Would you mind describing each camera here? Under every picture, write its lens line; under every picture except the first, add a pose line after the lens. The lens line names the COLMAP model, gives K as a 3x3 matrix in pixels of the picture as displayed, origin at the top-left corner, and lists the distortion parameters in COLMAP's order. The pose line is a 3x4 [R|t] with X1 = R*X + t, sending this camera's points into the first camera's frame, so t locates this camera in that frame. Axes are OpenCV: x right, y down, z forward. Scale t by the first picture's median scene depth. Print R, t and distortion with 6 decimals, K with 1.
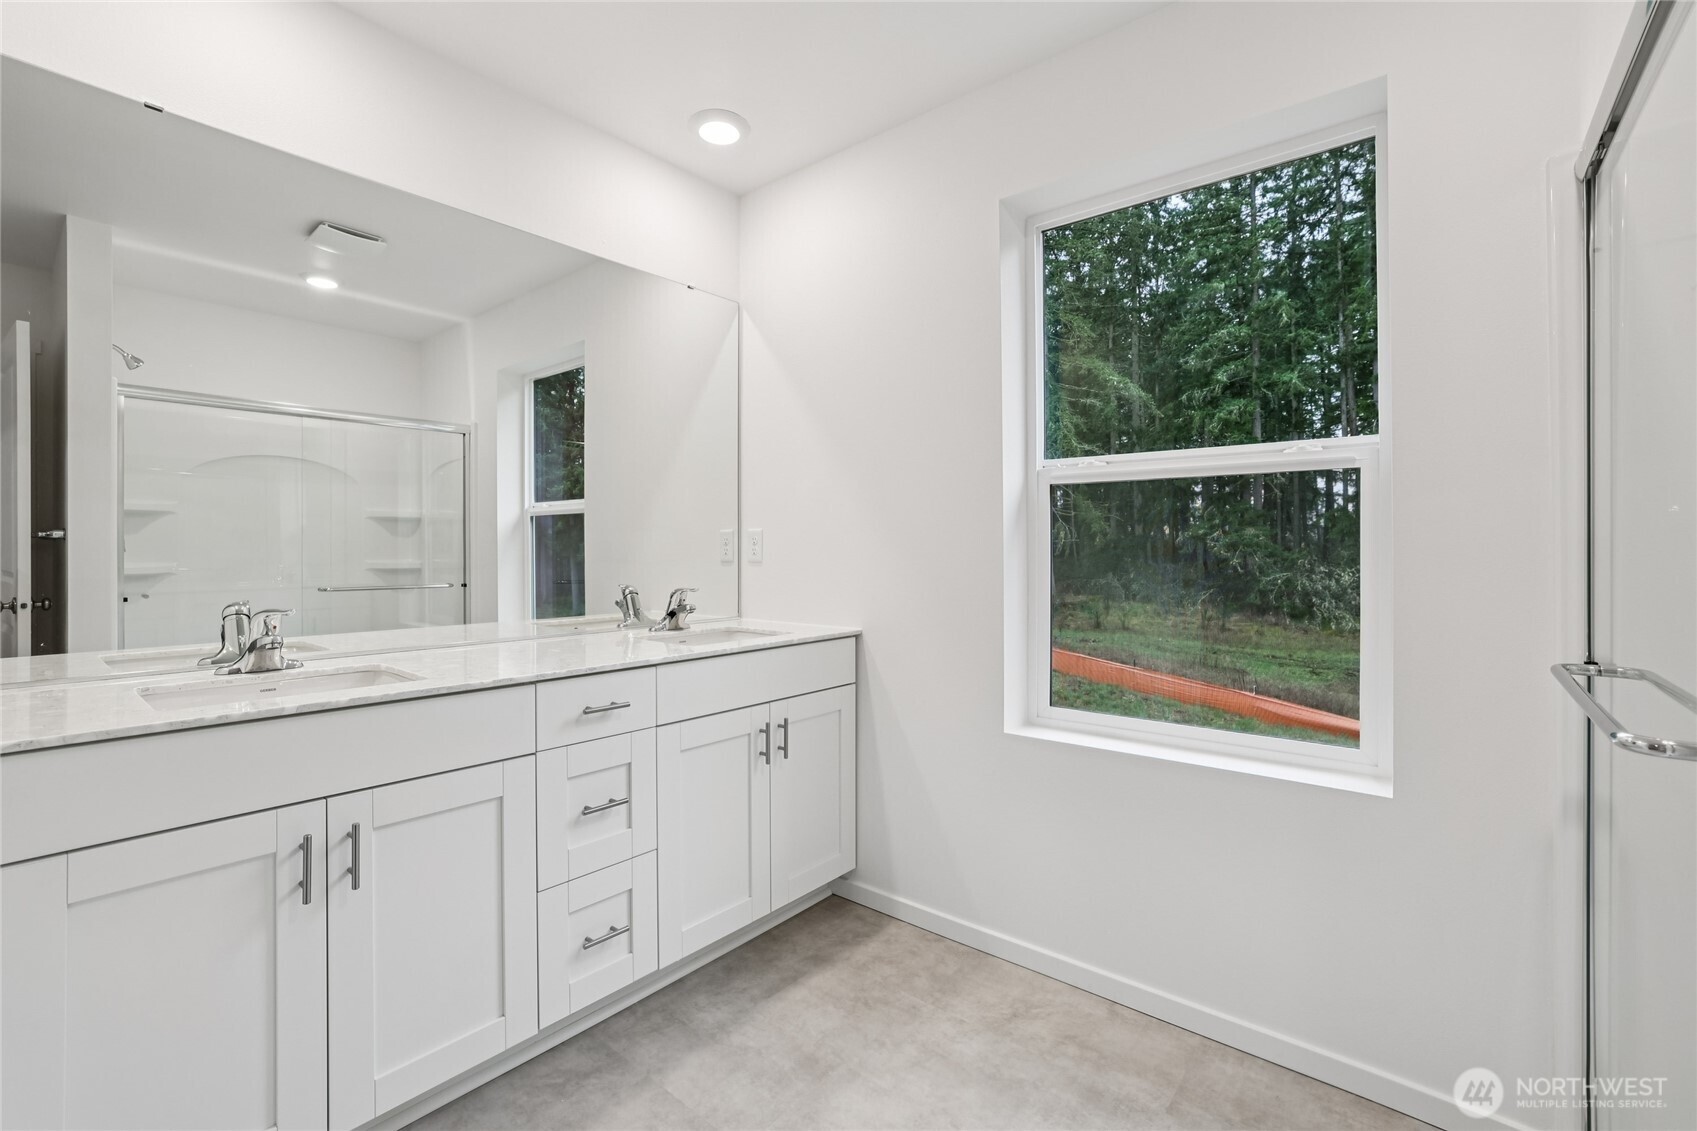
lens RADIAL K [[735.6, 0, 845.3], [0, 735.6, 554.0], [0, 0, 1]] dist [-0.044442, 0.016393]
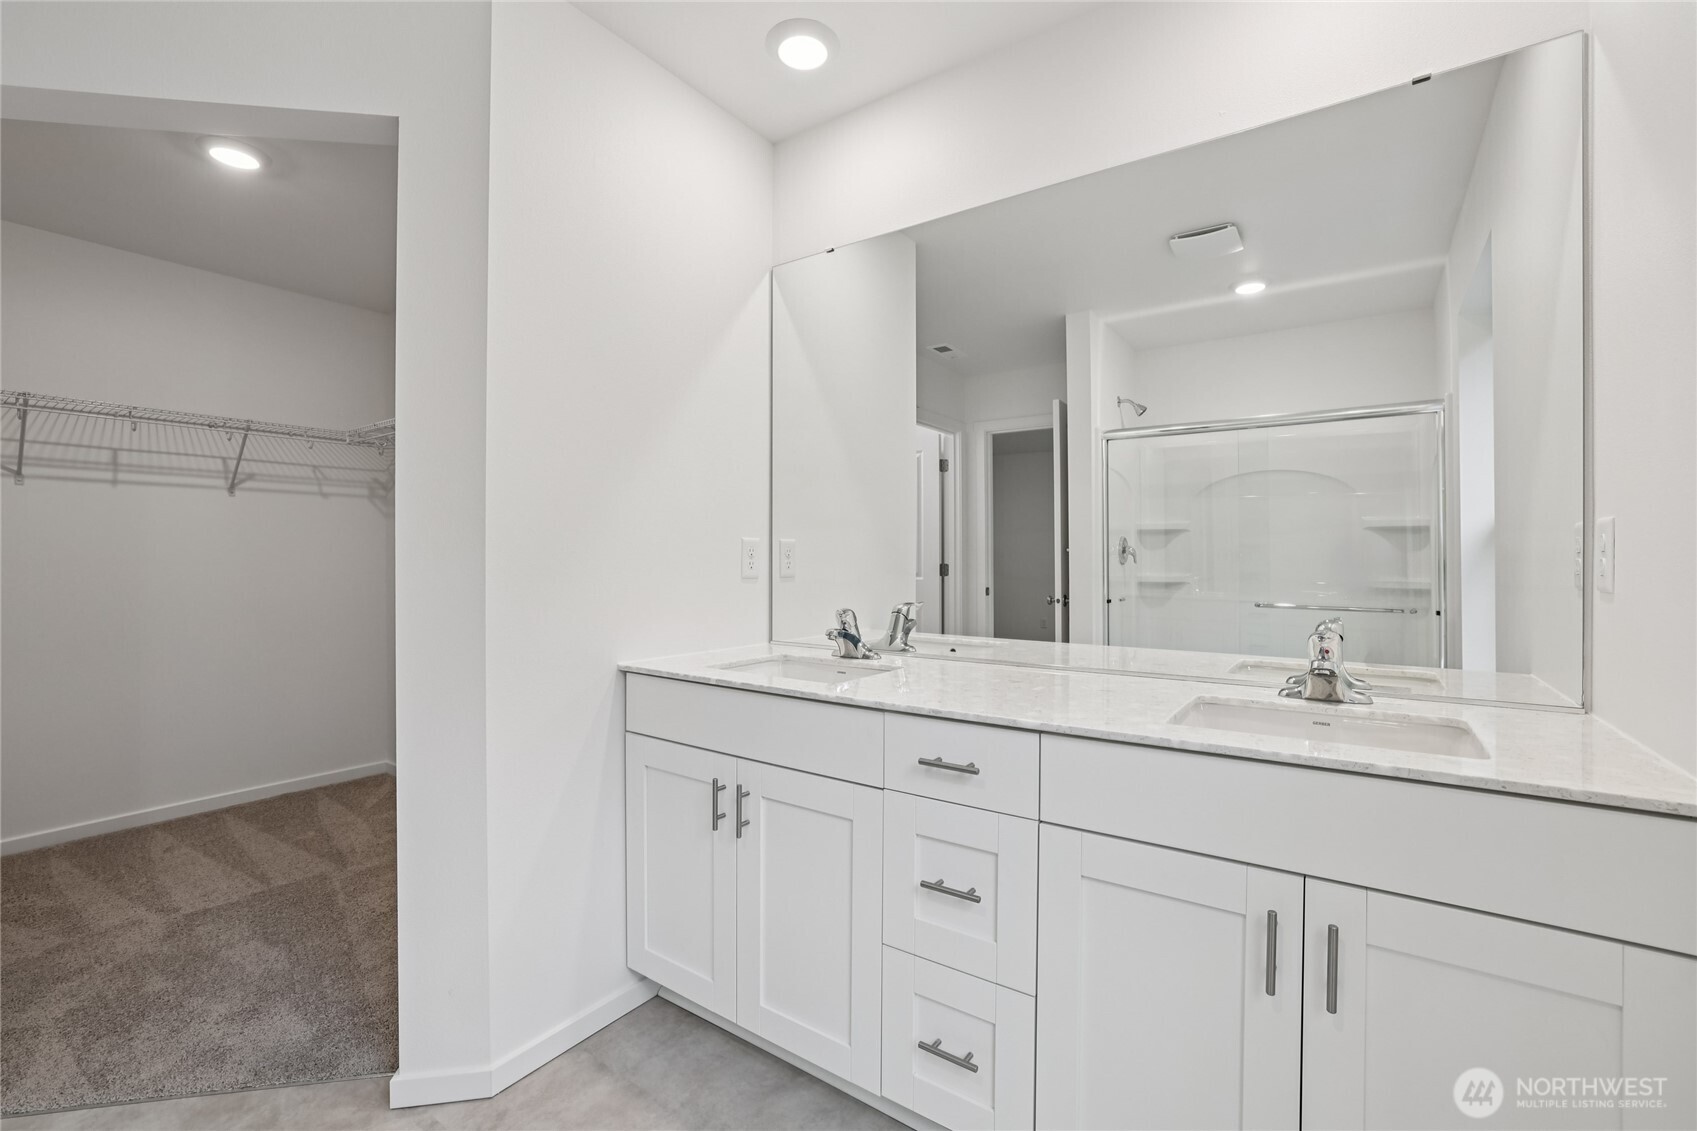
lens RADIAL K [[743.7, 0, 837.9], [0, 743.7, 562.9], [0, 0, 1]] dist [-0.043664, 0.015603]
pose [[0.059232, 0.003435, -0.998238, 0.413332], [-0.011351, 0.999932, 0.002768, -0.009270], [0.998180, 0.011167, 0.059267, 0.738736]]
